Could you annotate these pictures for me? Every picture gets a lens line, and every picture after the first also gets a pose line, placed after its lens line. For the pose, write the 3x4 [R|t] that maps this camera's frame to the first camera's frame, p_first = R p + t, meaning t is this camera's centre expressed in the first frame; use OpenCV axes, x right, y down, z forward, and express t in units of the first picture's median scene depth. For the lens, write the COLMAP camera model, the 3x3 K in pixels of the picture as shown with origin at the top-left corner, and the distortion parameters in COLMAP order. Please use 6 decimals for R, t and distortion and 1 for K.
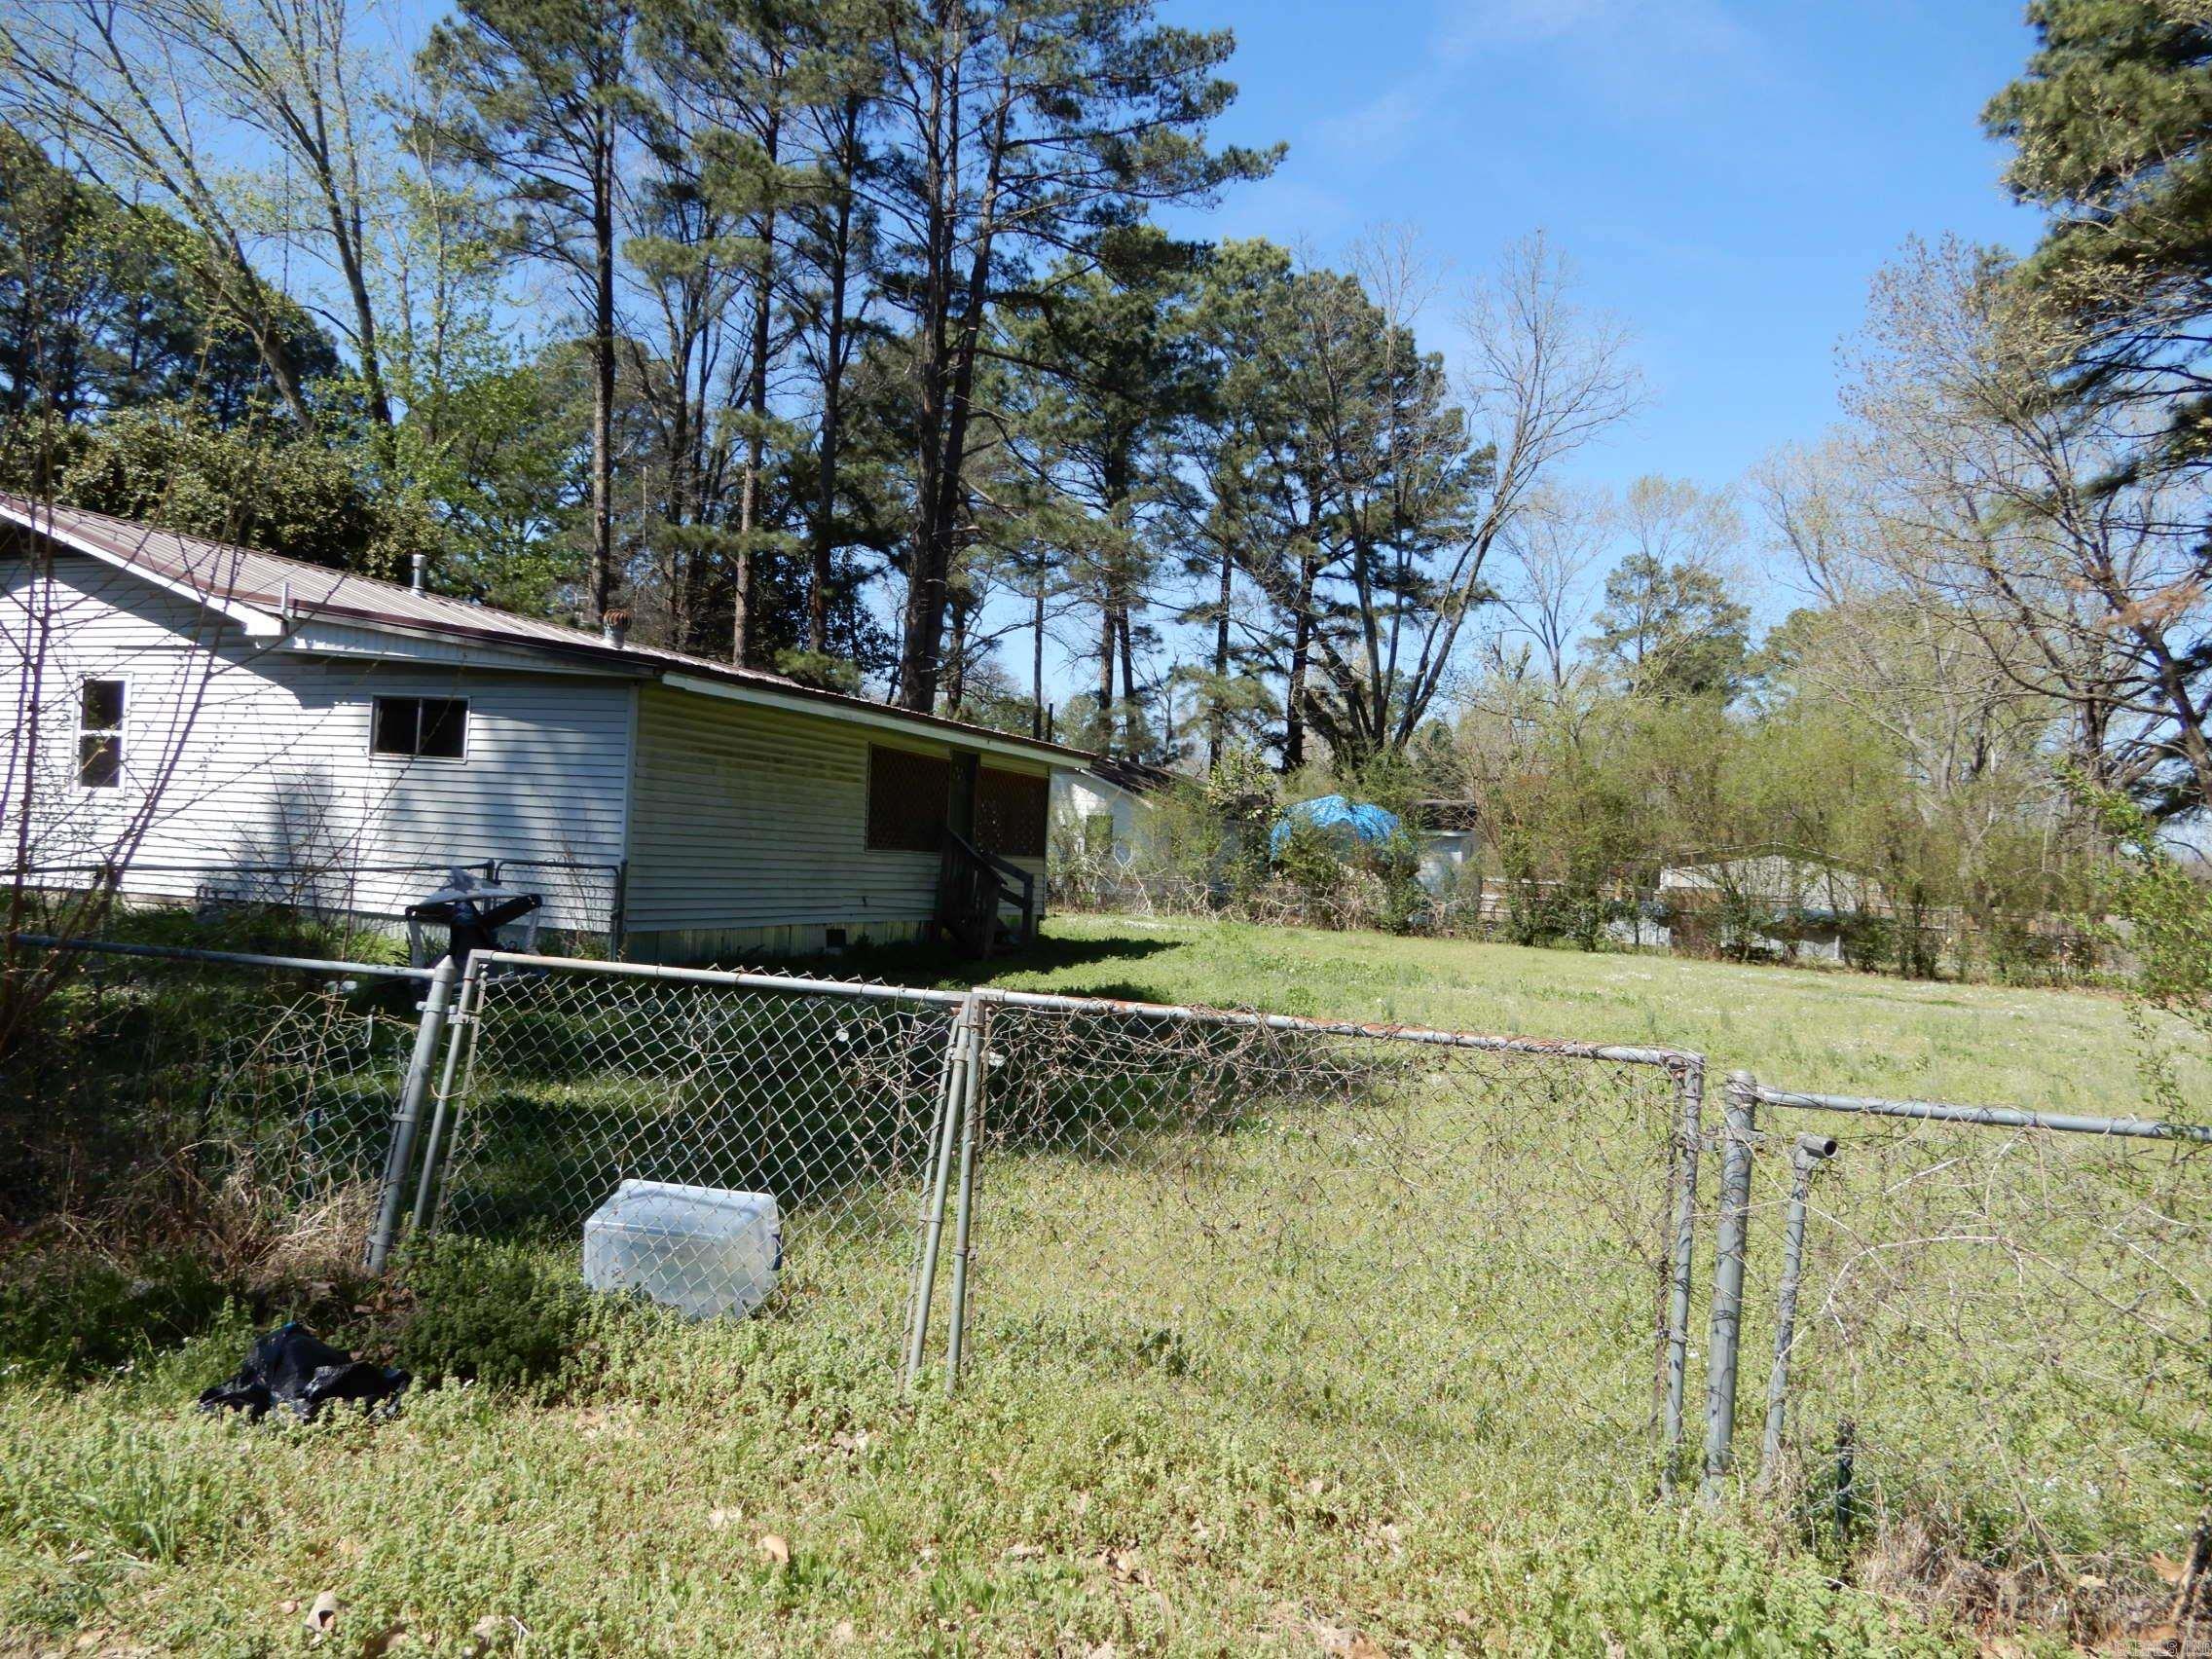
lens RADIAL K [[1558.2, 0, 1106.2], [0, 1558.2, 826.2], [0, 0, 1]] dist [-0.019162, 0.000834]
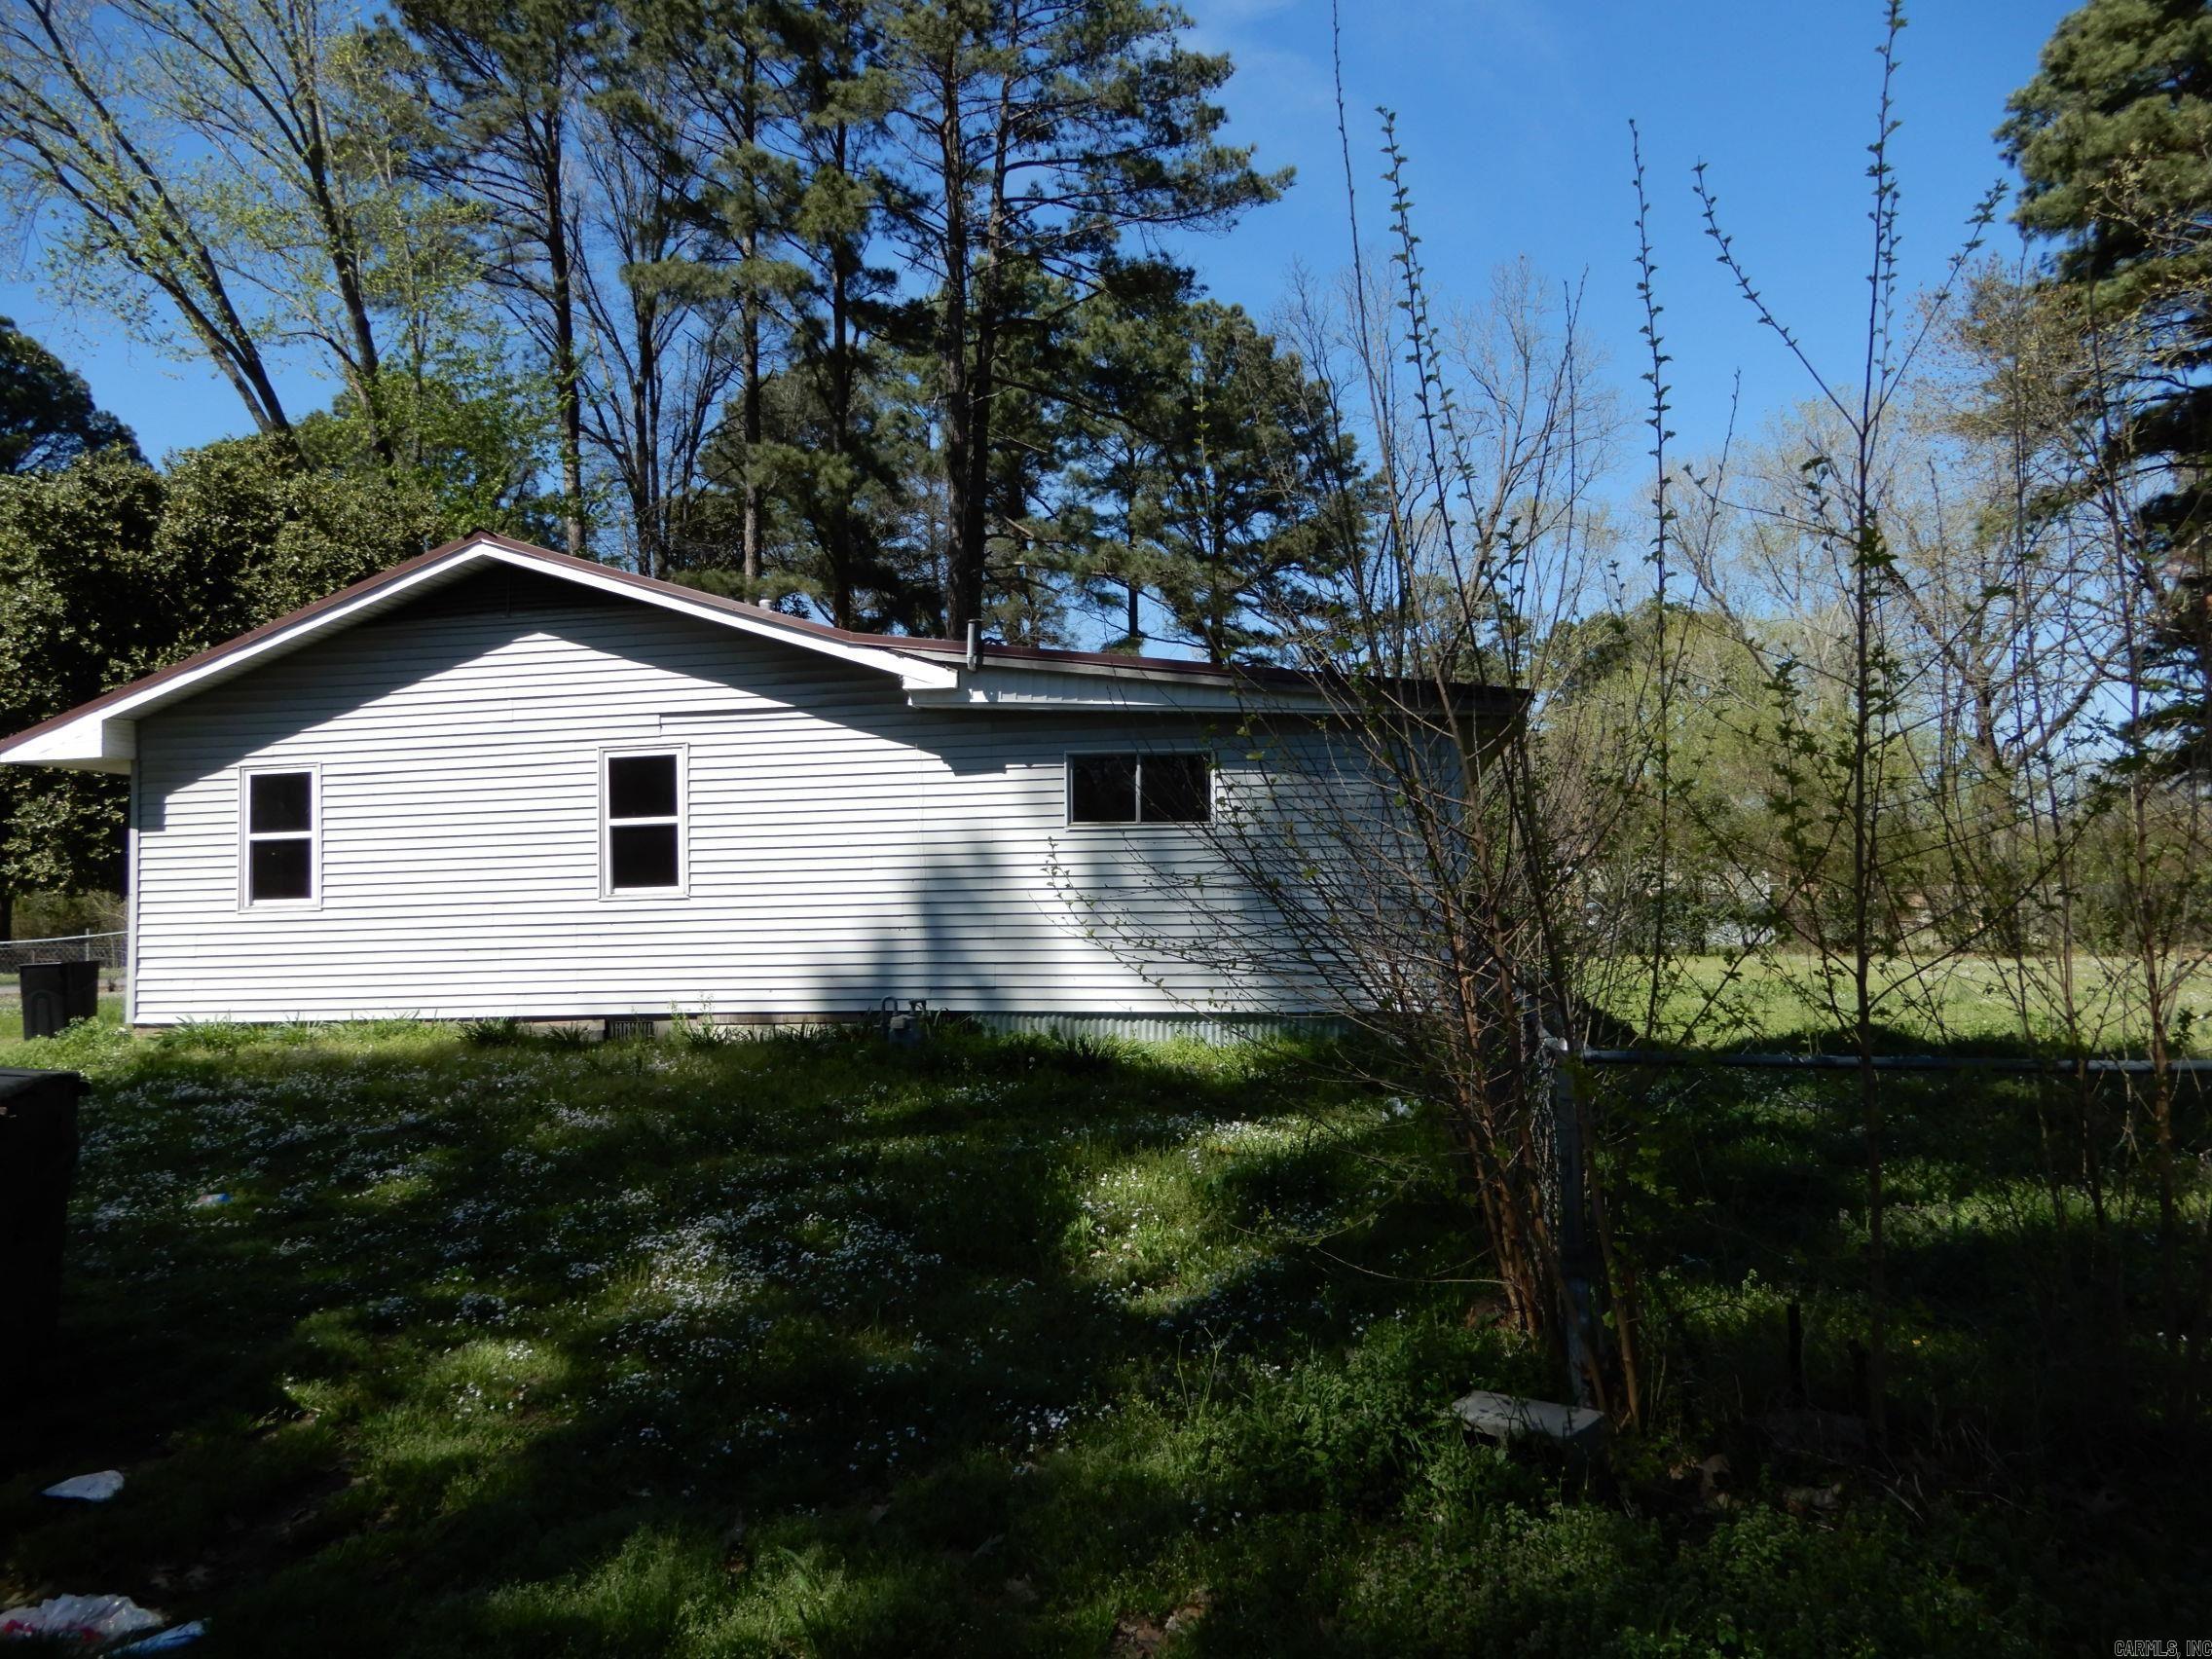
lens RADIAL K [[1558.2, 0, 1102.8], [0, 1558.2, 829.1], [0, 0, 1]] dist [-0.019162, 0.000834]
pose [[0.980572, -0.064181, 0.185360, -0.120581], [0.068324, 0.997534, -0.016040, -0.005624], [-0.183874, 0.028393, 0.982540, 0.032205]]
